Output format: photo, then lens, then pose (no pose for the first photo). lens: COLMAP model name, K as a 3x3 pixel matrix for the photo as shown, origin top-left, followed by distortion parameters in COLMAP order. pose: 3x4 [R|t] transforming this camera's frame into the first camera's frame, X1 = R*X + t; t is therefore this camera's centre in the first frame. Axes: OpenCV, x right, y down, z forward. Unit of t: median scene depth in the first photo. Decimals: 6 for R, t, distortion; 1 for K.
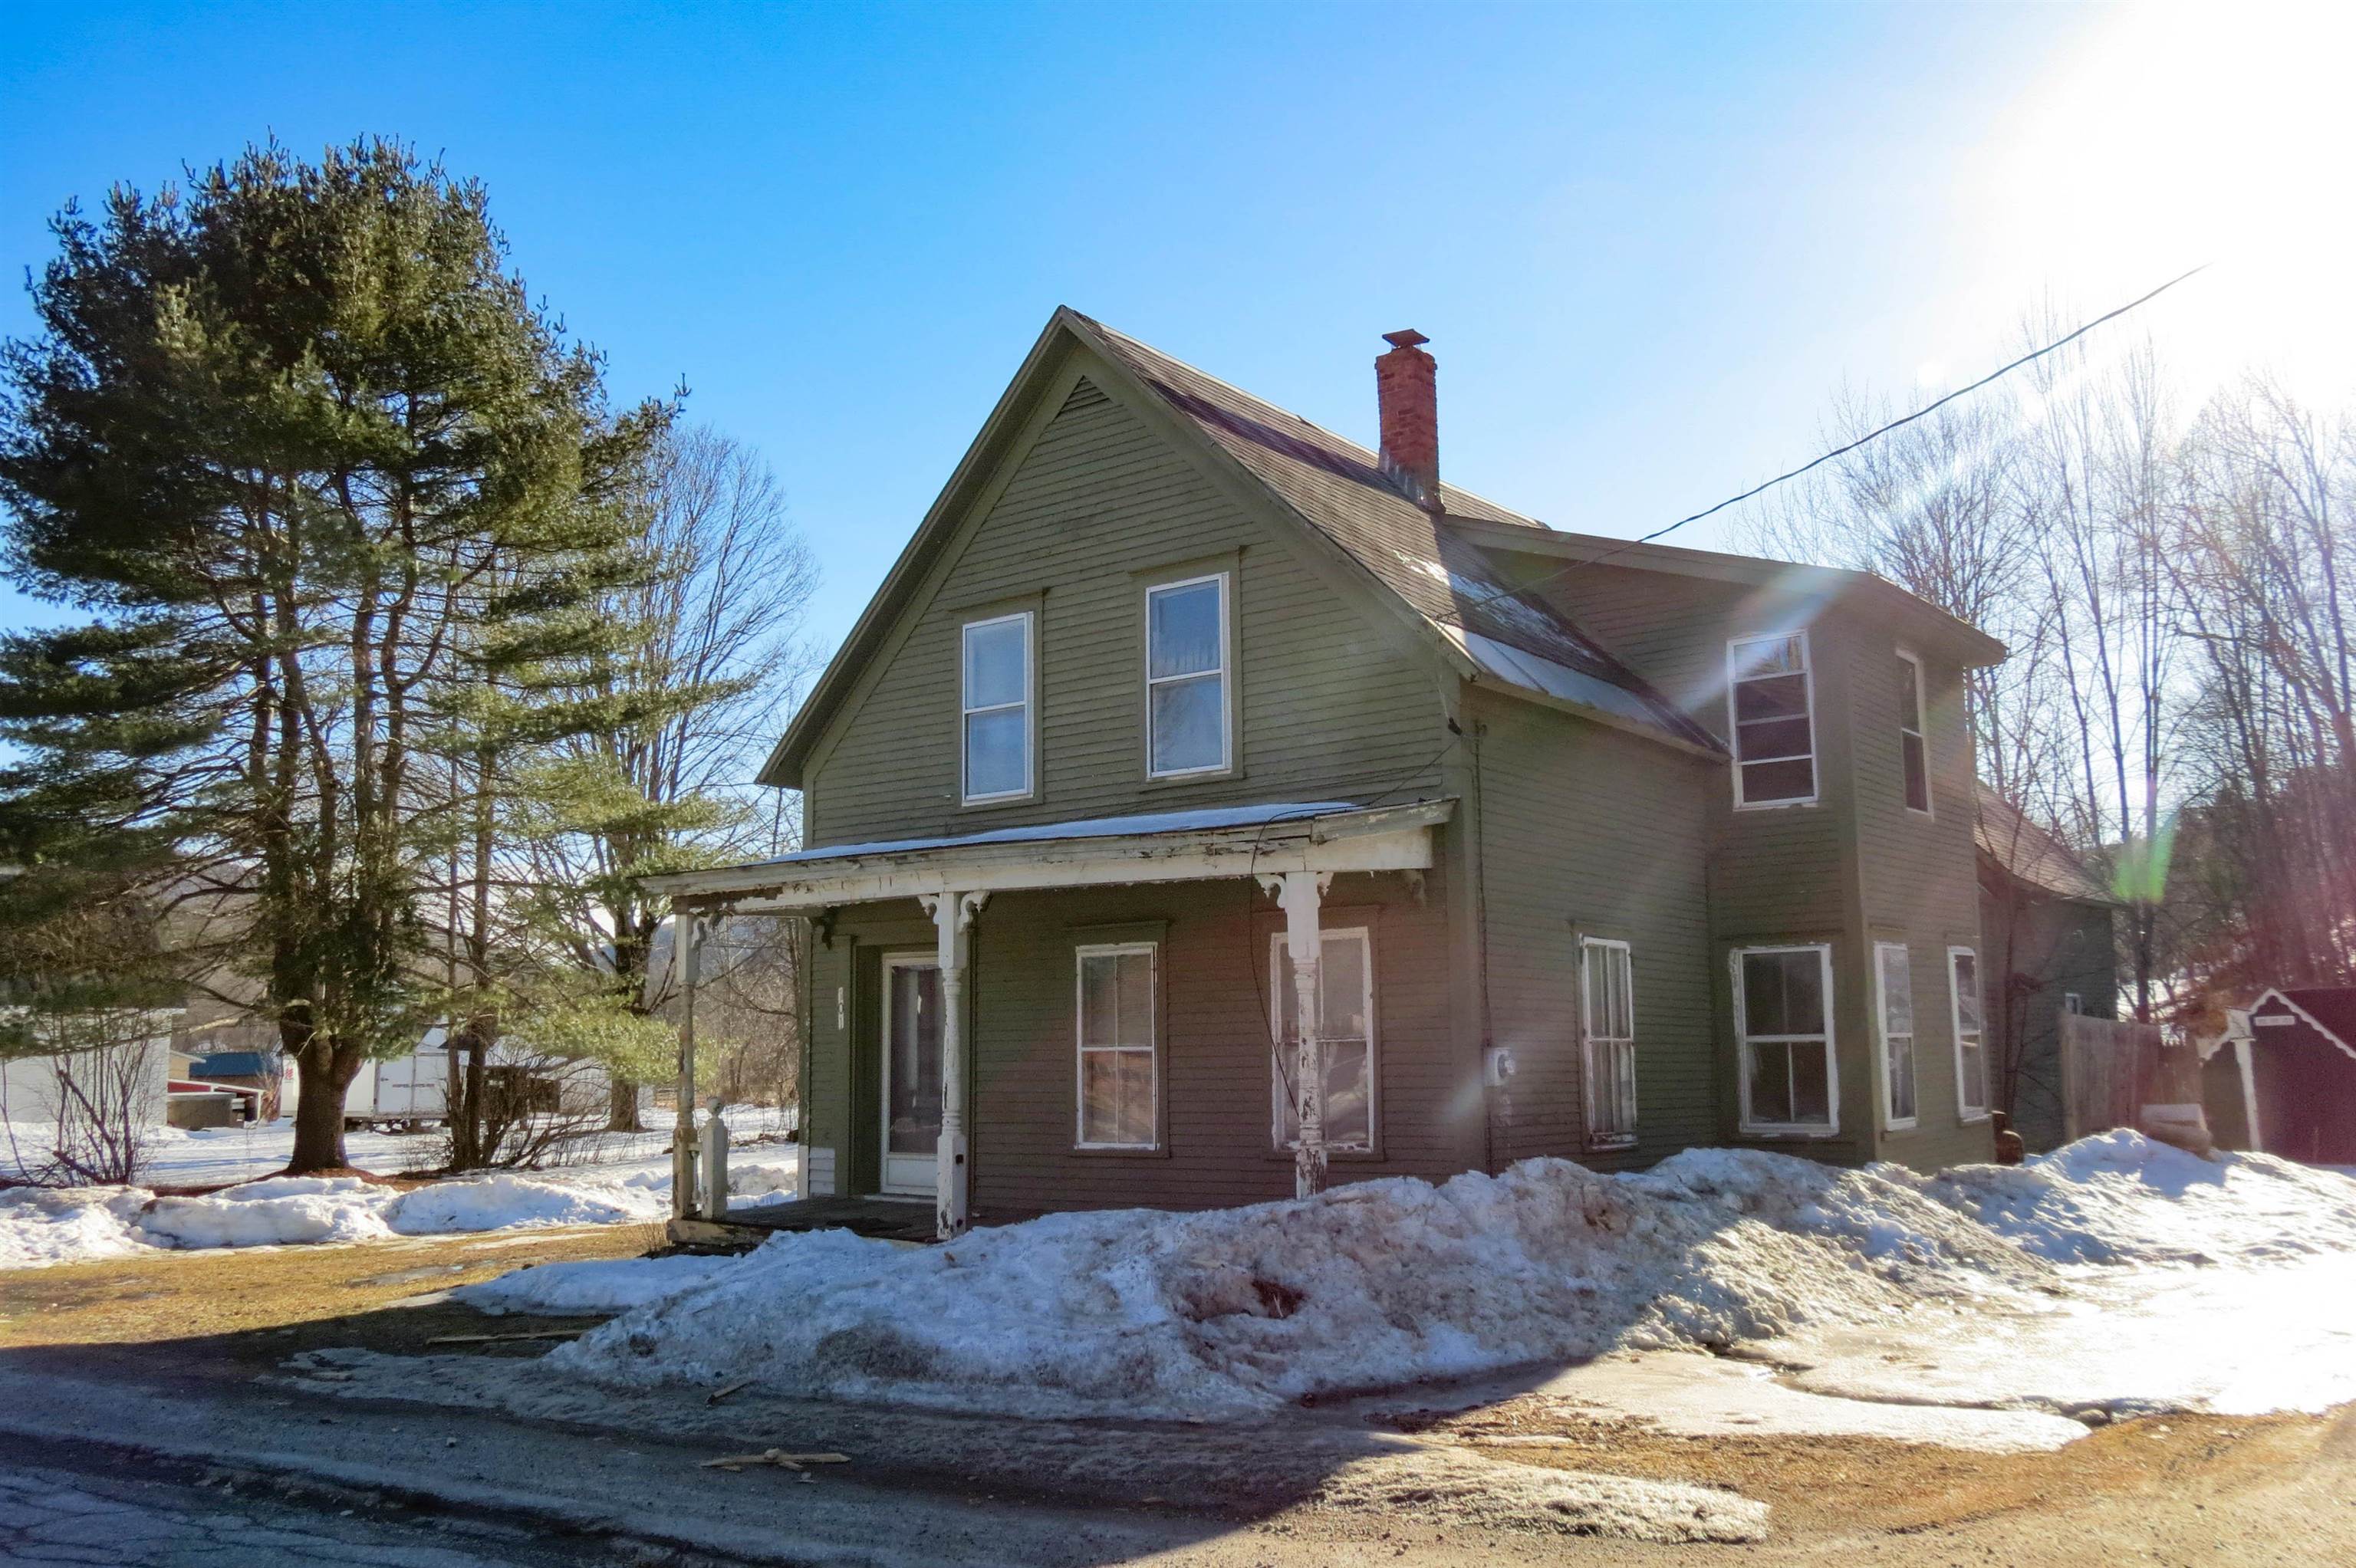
lens RADIAL K [[2106.2, 0, 1180.7], [0, 2106.2, 707.0], [0, 0, 1]] dist [-0.055910, 0.003116]
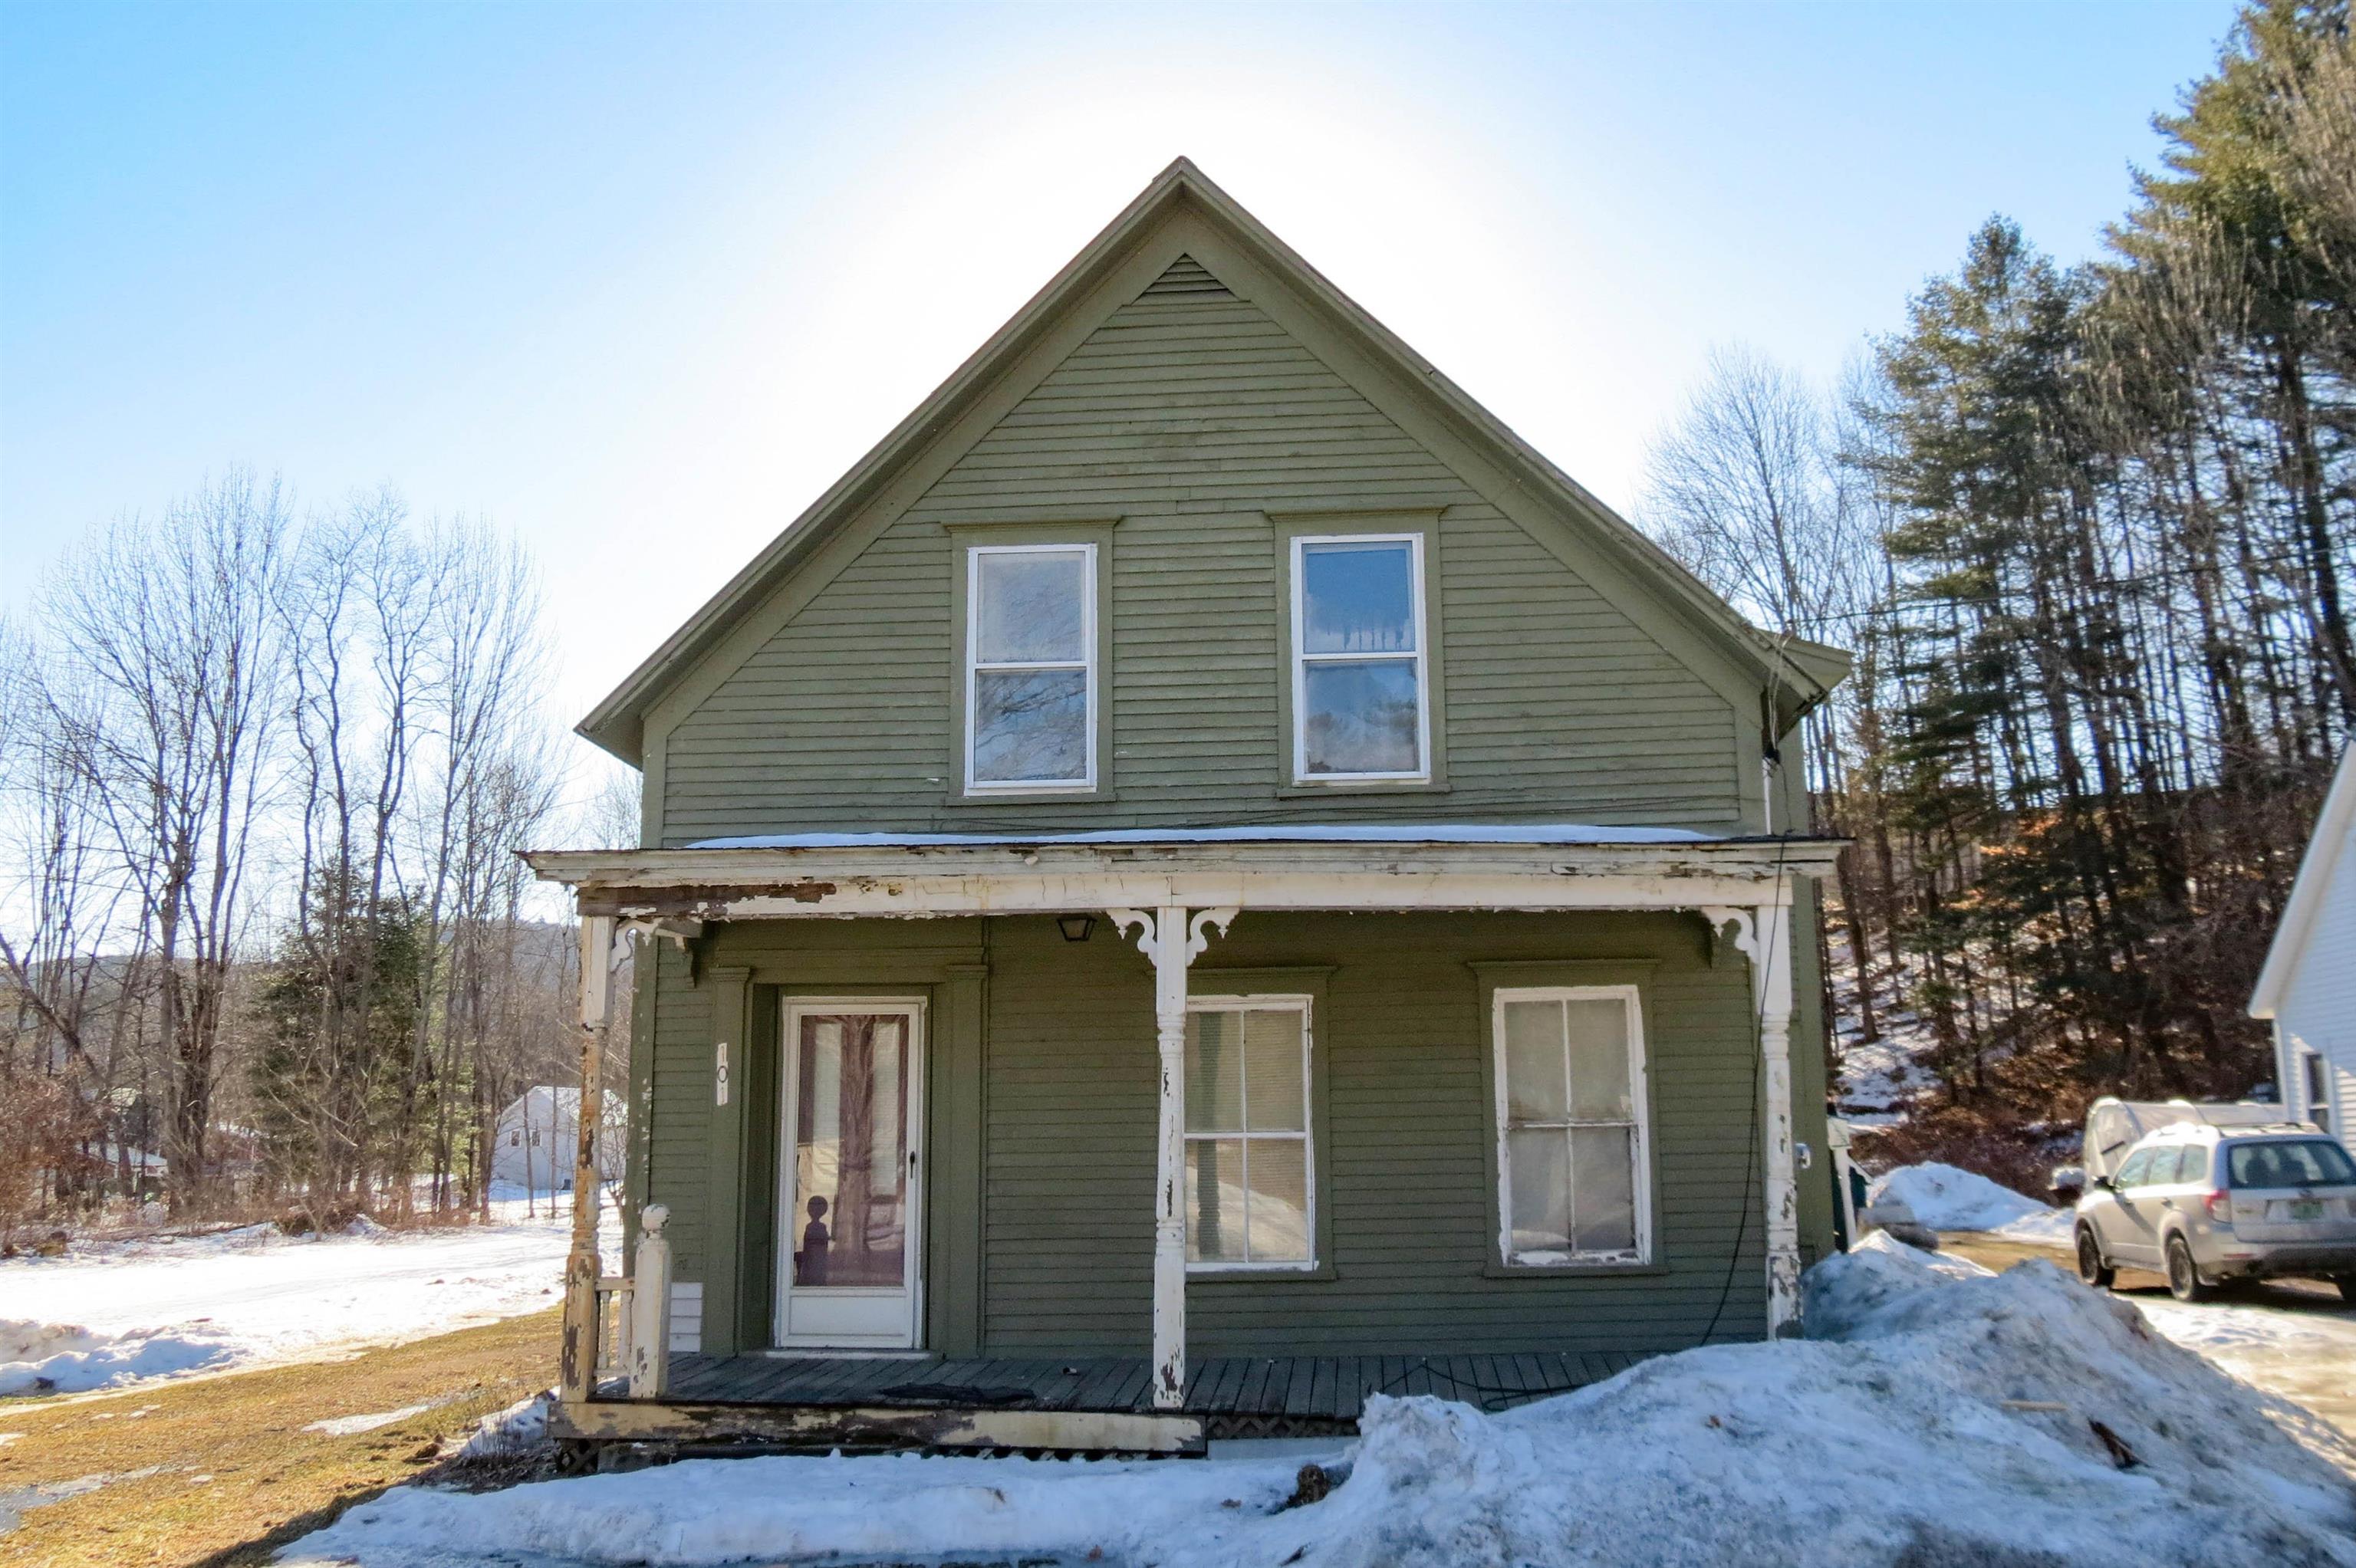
lens RADIAL K [[2106.2, 0, 1180.7], [0, 2106.2, 707.0], [0, 0, 1]] dist [-0.055910, 0.003116]
pose [[0.811466, 0.129835, 0.569794, -0.485117], [-0.096345, 0.991389, -0.088692, 0.078444], [-0.576403, 0.017074, 0.816987, 0.392173]]
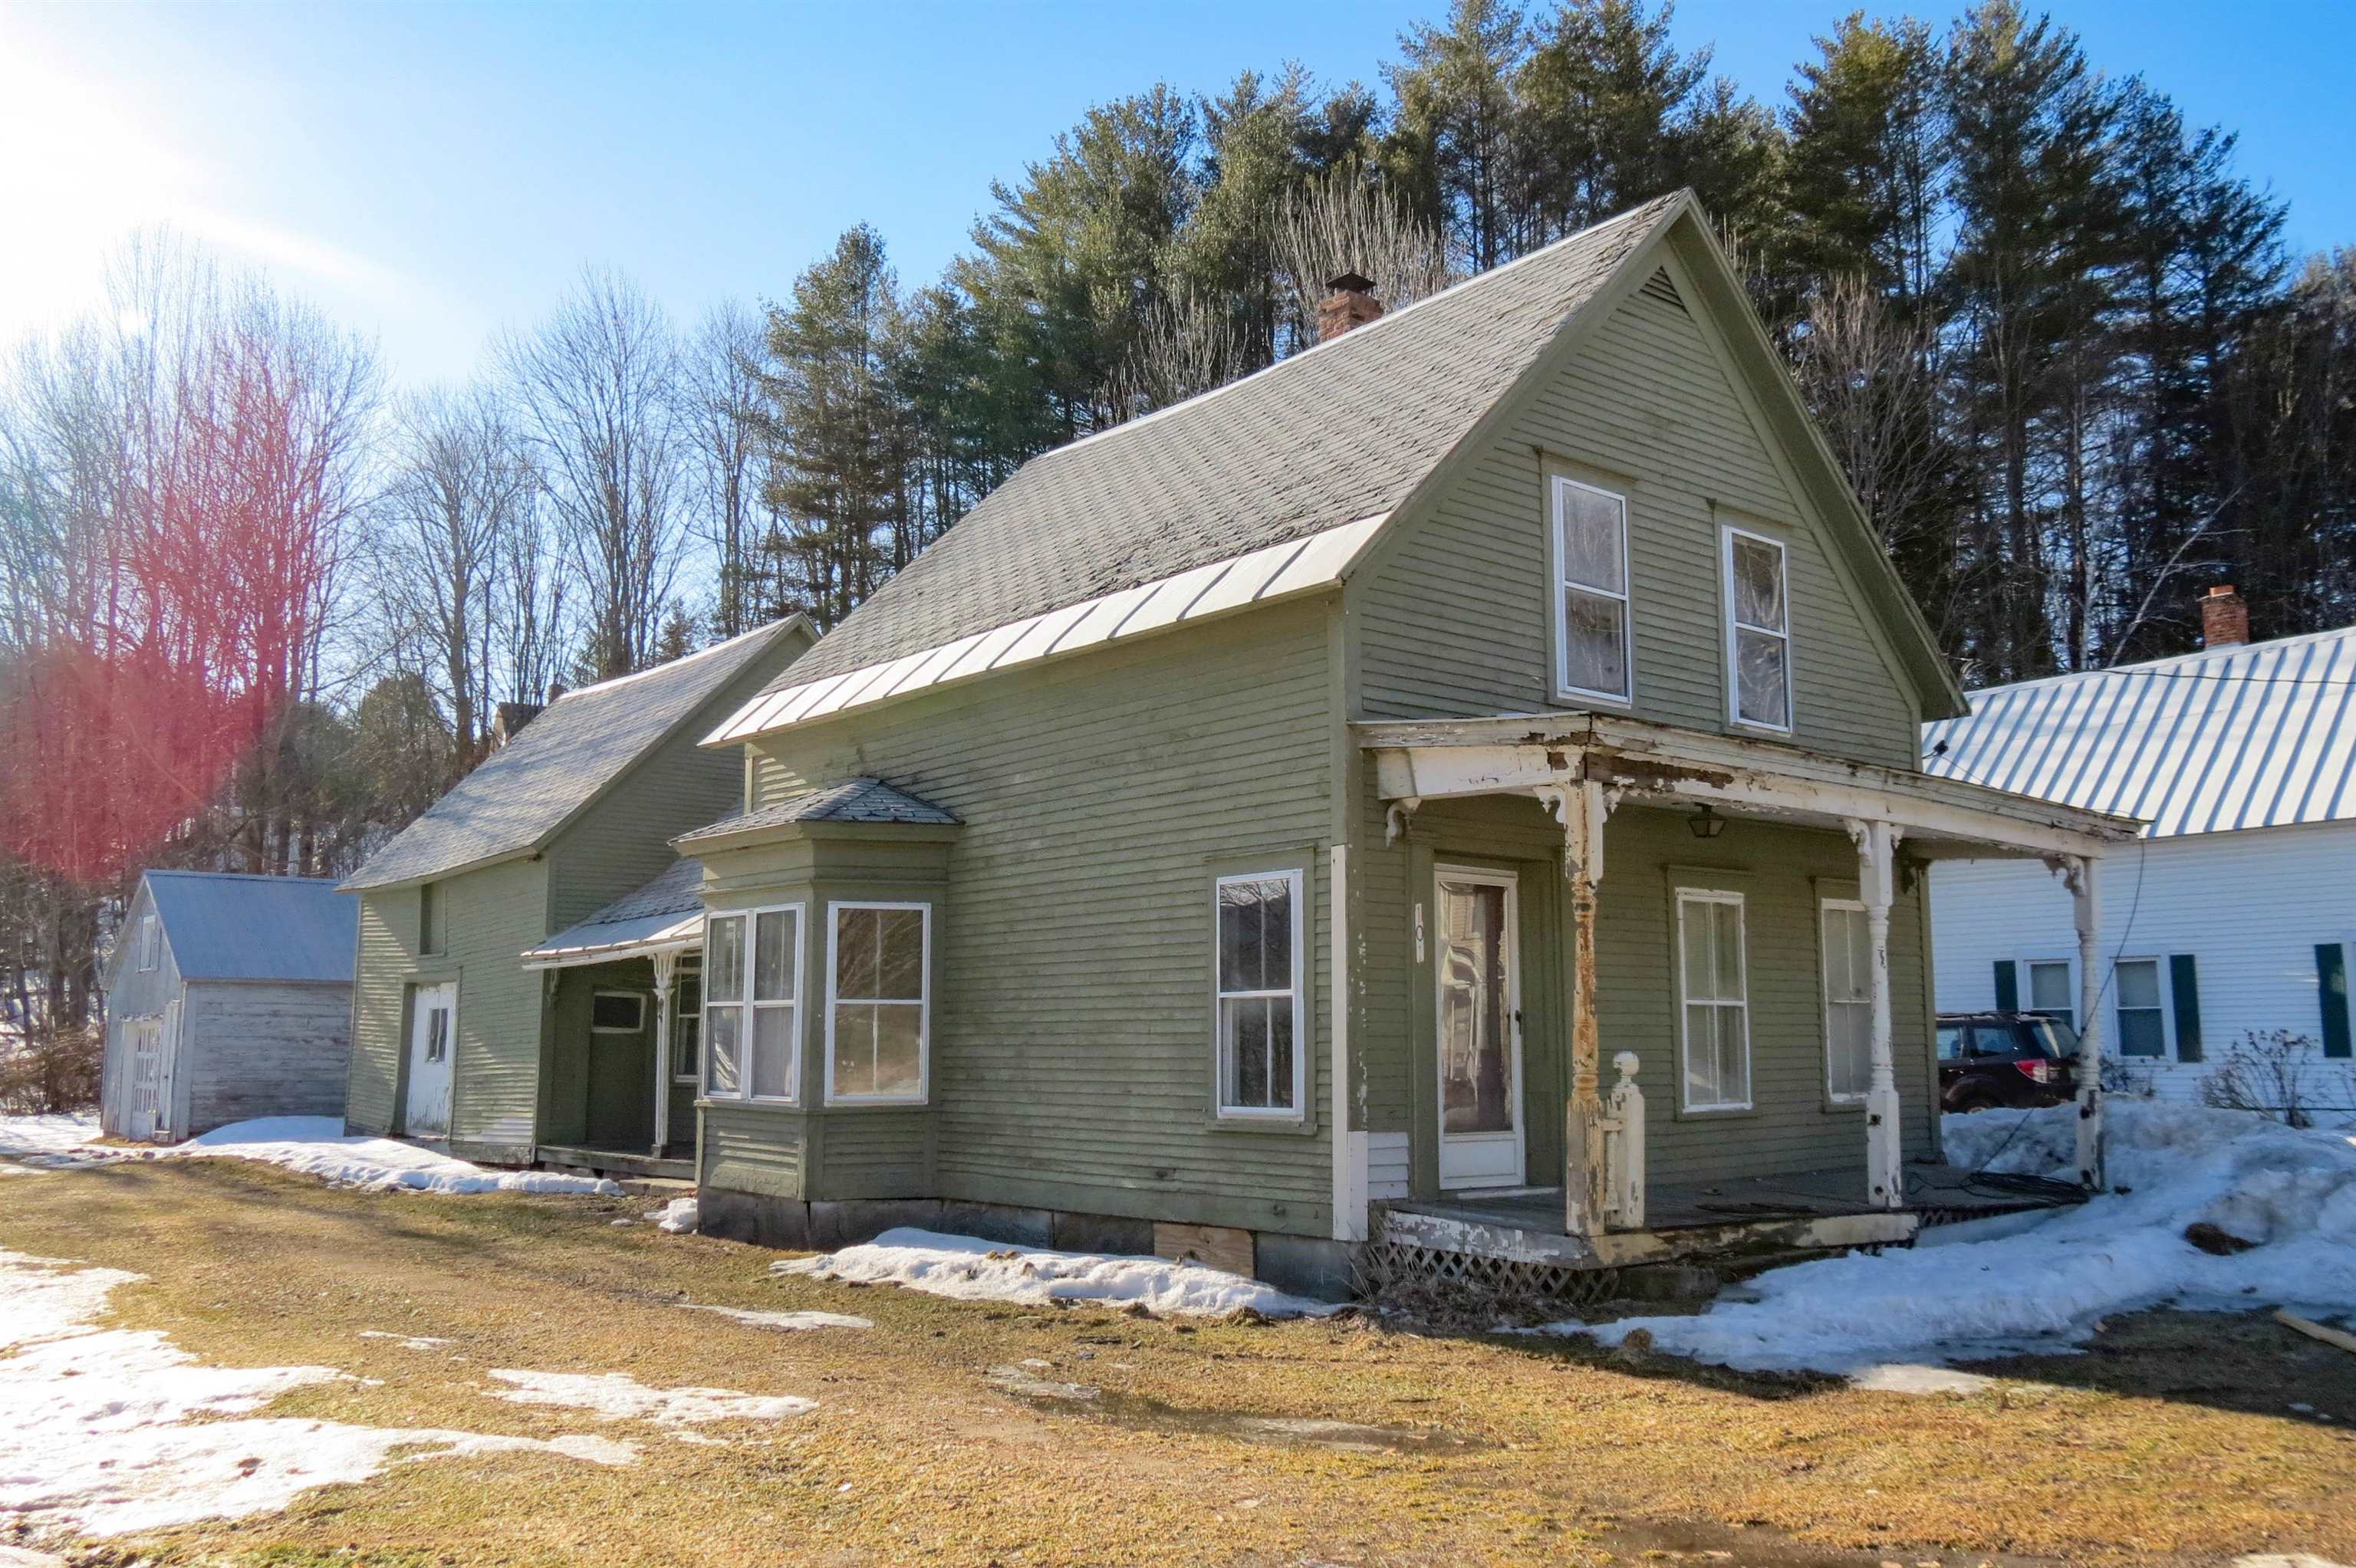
lens RADIAL K [[1993.9, 0, 1181.3], [0, 1993.9, 728.7], [0, 0, 1]] dist [-0.067996, -0.001308]
pose [[0.172294, 0.171347, 0.970028, -0.921079], [-0.164255, 0.975965, -0.143222, 0.204415], [-0.971254, -0.134655, 0.196298, 1.051665]]
